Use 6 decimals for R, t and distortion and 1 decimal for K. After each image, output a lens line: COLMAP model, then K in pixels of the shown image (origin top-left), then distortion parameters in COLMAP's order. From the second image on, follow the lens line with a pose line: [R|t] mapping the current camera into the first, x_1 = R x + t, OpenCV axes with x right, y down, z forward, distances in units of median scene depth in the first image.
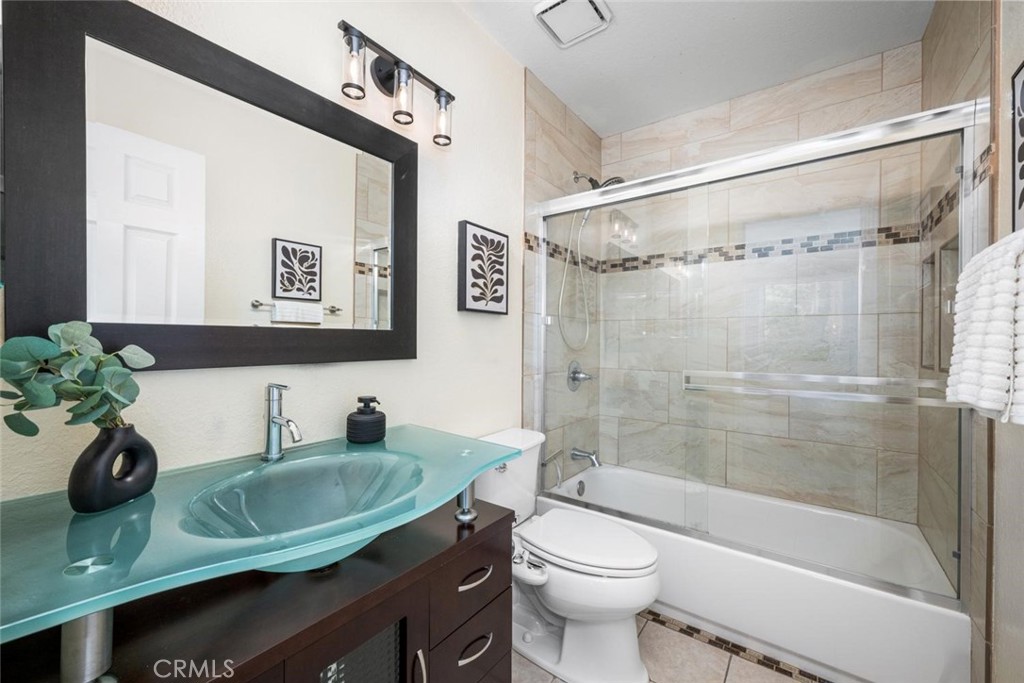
lens RADIAL K [[407.6, 0, 511.7], [0, 407.6, 346.2], [0, 0, 1]] dist [0.000463, 0.000023]
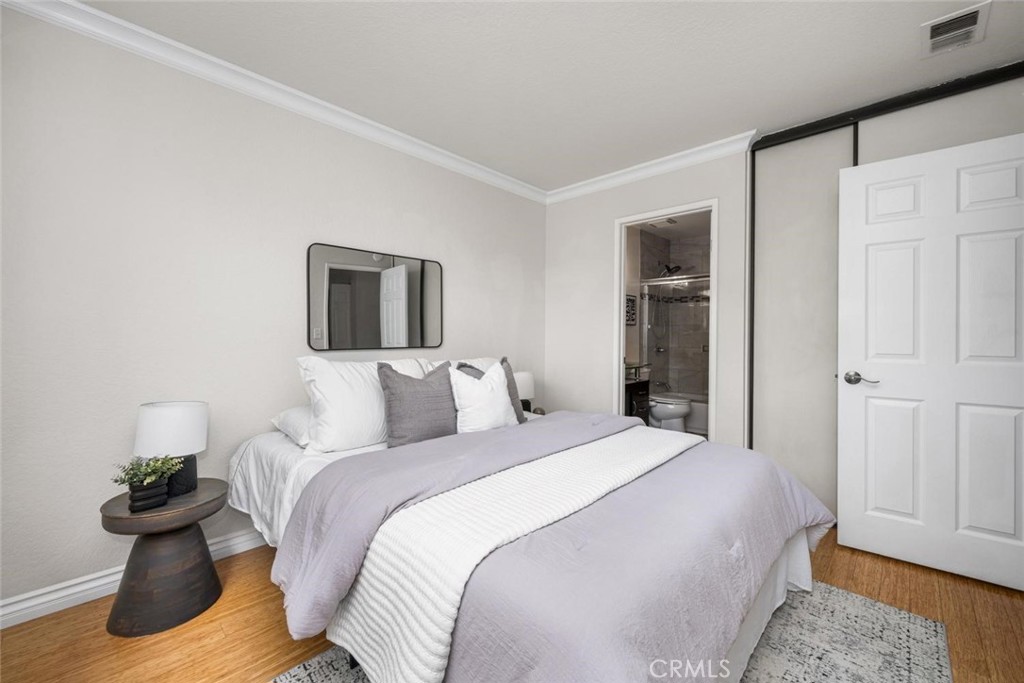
lens RADIAL K [[407.6, 0, 511.7], [0, 407.6, 346.2], [0, 0, 1]] dist [0.000463, 0.000023]
pose [[0.991951, -0.005826, -0.126487, -0.404808], [0.008476, 0.999755, 0.020425, -0.000717], [0.126337, -0.021333, 0.991758, -1.490673]]
